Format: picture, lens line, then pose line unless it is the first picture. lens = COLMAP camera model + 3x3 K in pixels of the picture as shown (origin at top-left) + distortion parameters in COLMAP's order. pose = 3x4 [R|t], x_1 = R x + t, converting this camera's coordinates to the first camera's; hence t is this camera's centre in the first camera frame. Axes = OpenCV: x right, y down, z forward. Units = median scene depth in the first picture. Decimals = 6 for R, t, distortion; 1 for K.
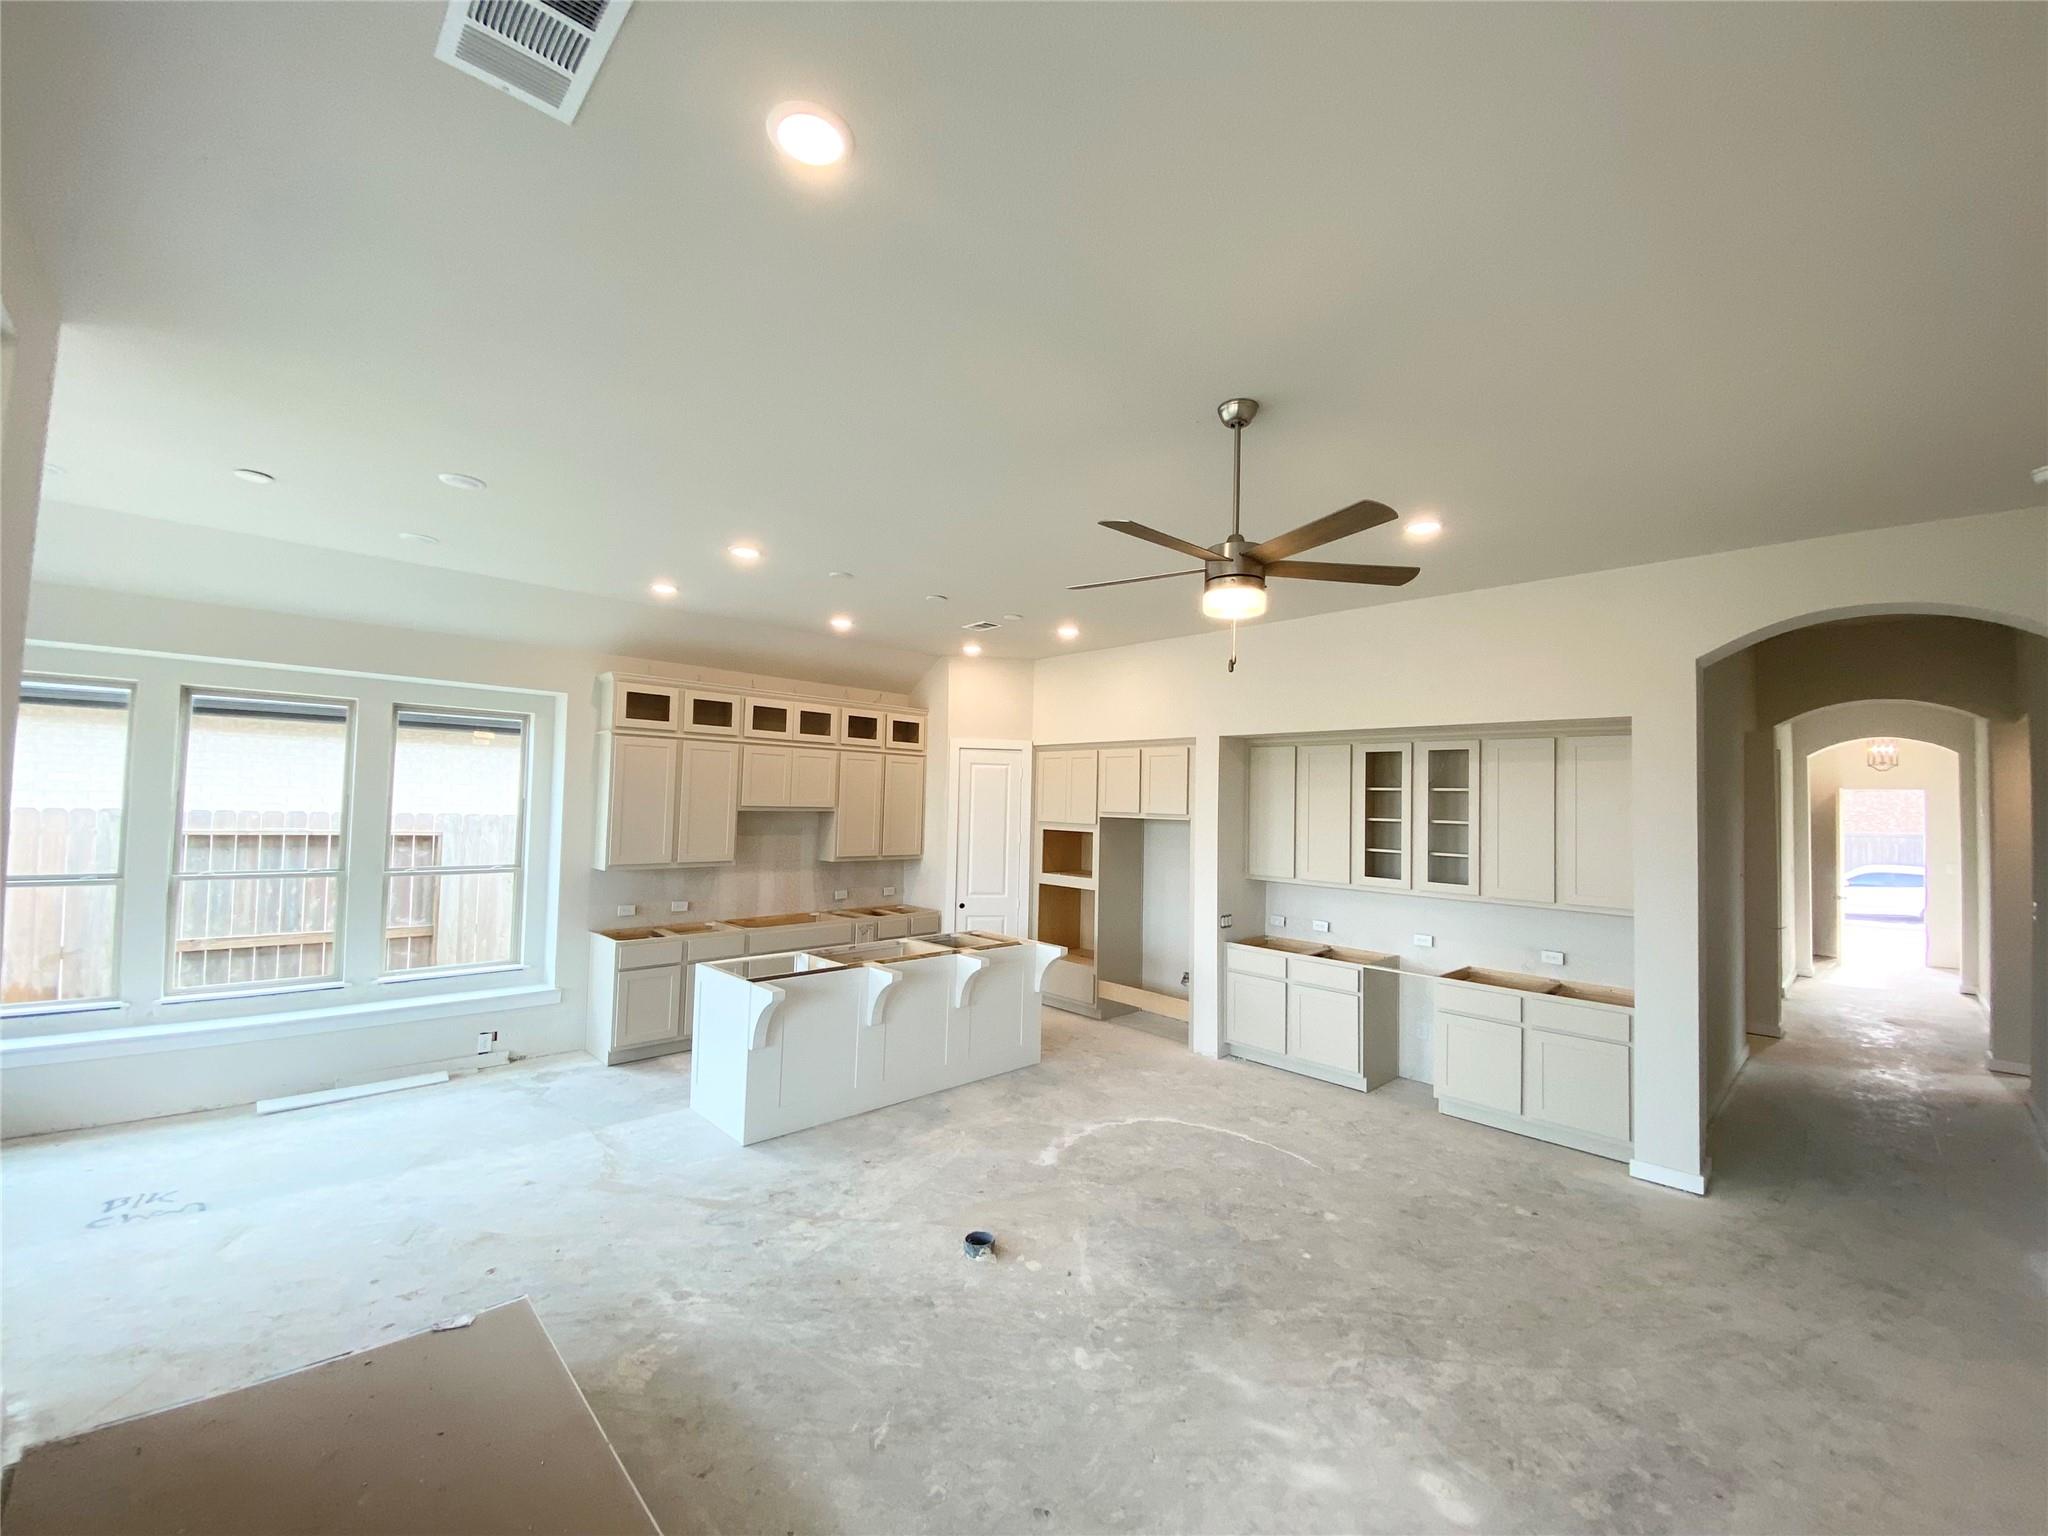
lens RADIAL K [[823.5, 0, 1024.0], [0, 823.5, 768.0], [0, 0, 1]] dist [0.032174, -0.023875]
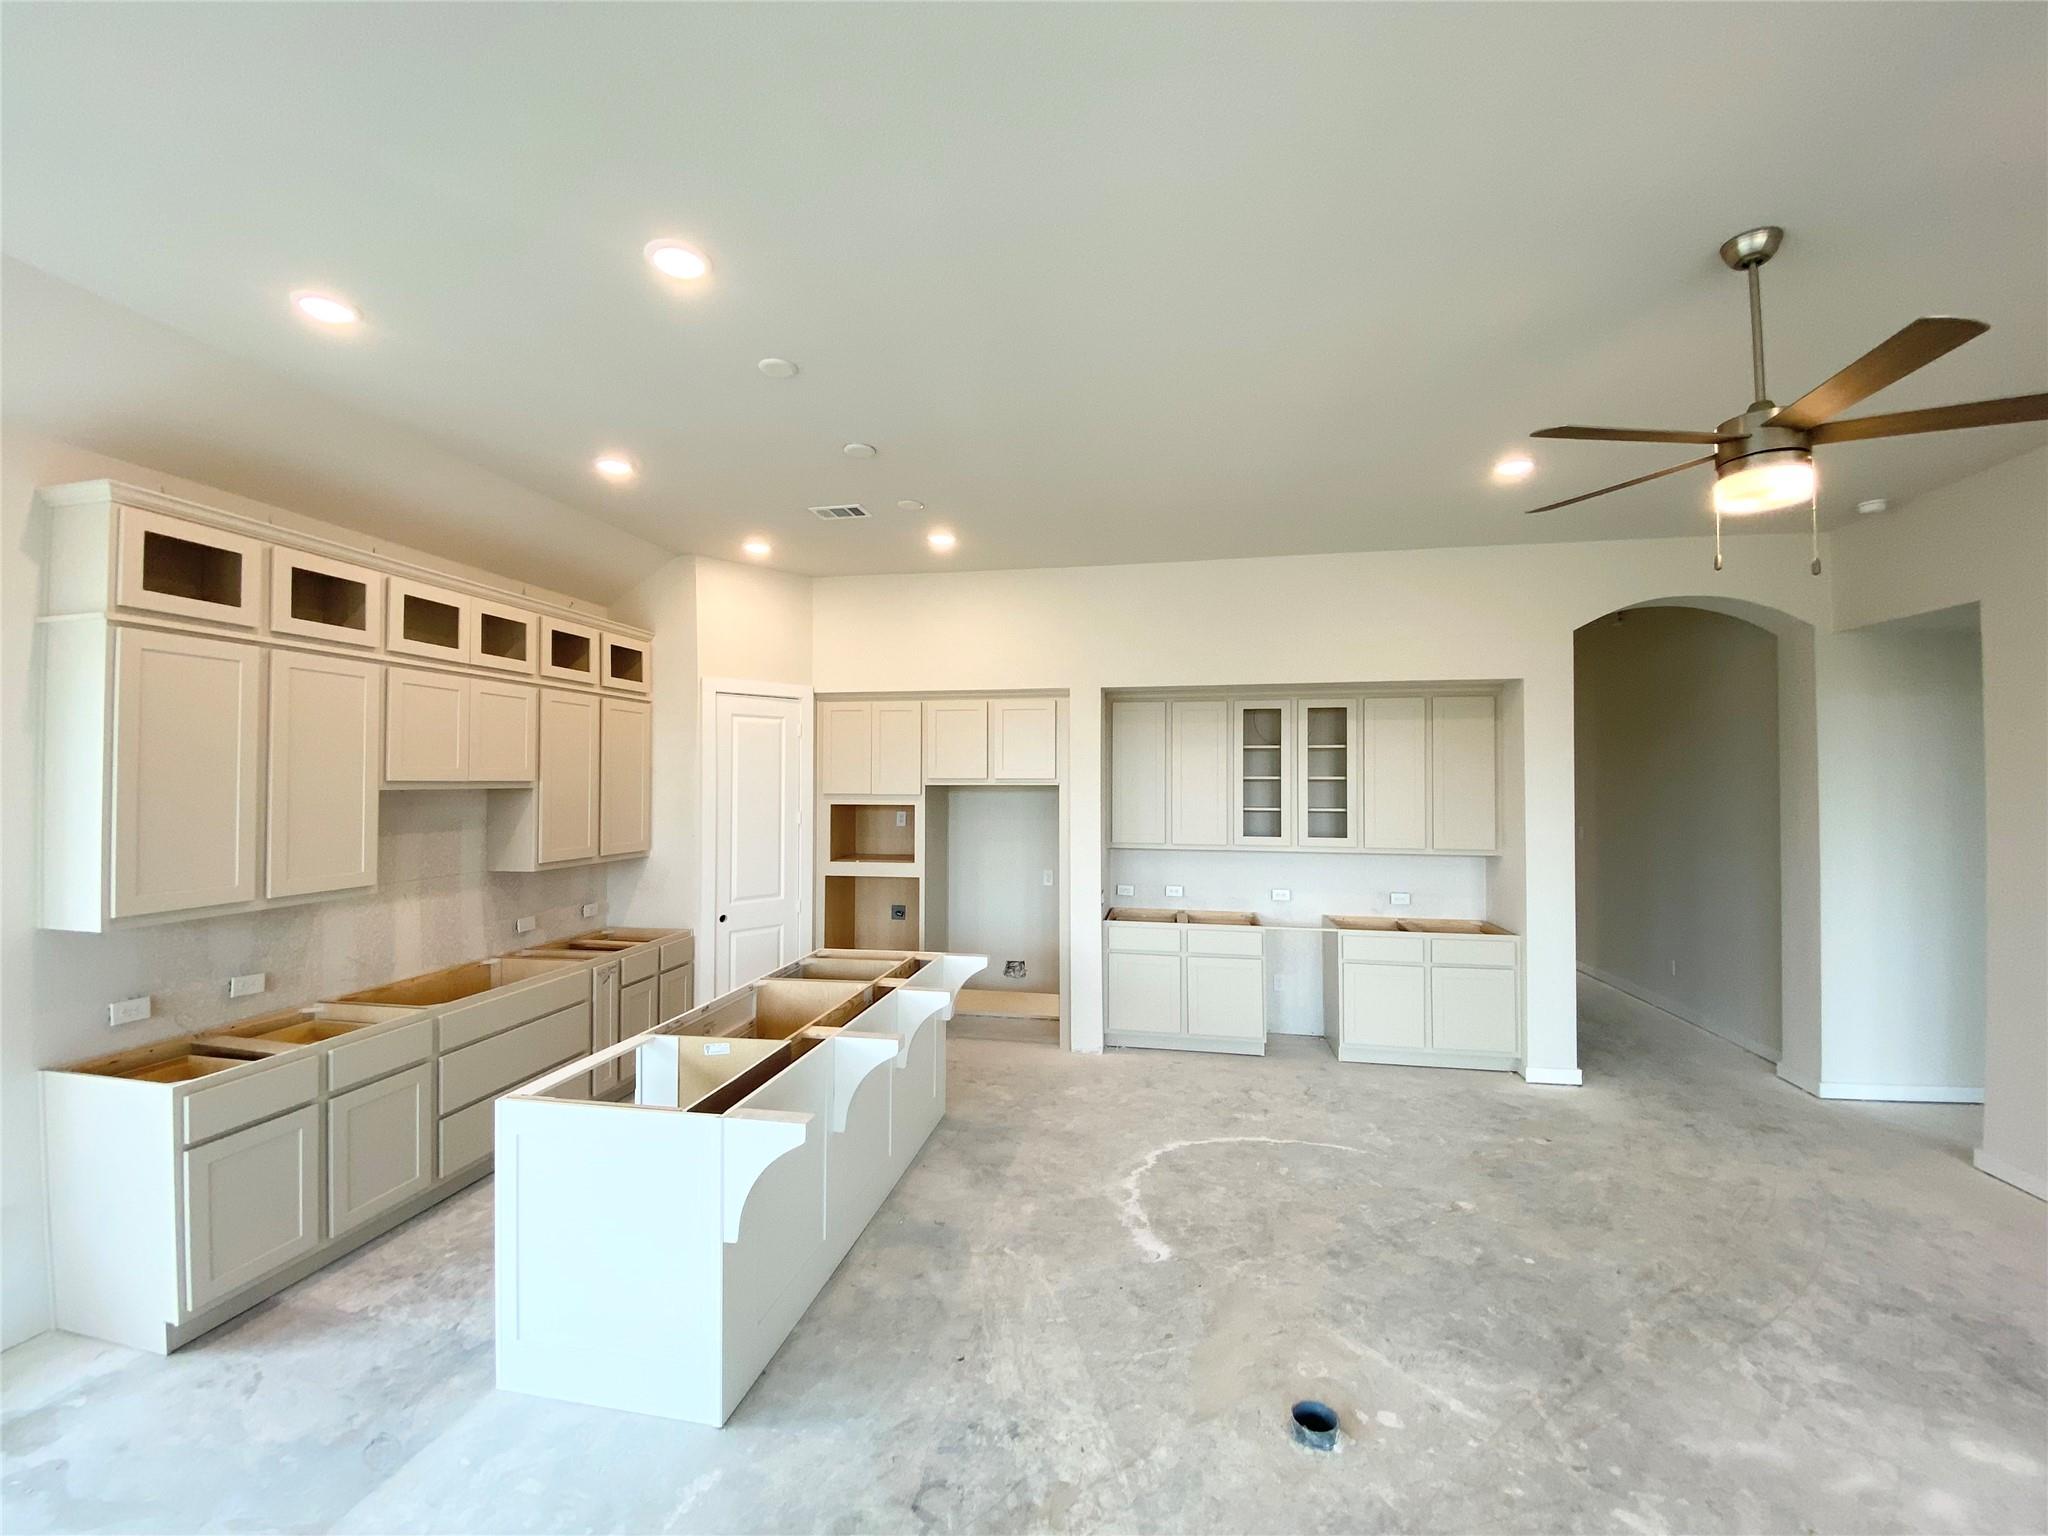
lens RADIAL K [[838.3, 0, 1081.5], [0, 838.3, 766.9], [0, 0, 1]] dist [0.029646, -0.026166]
pose [[0.808337, -0.014822, 0.588534, -0.341210], [-0.006557, 0.999394, 0.034174, 0.017398], [-0.588684, -0.031483, 0.807750, 0.337185]]
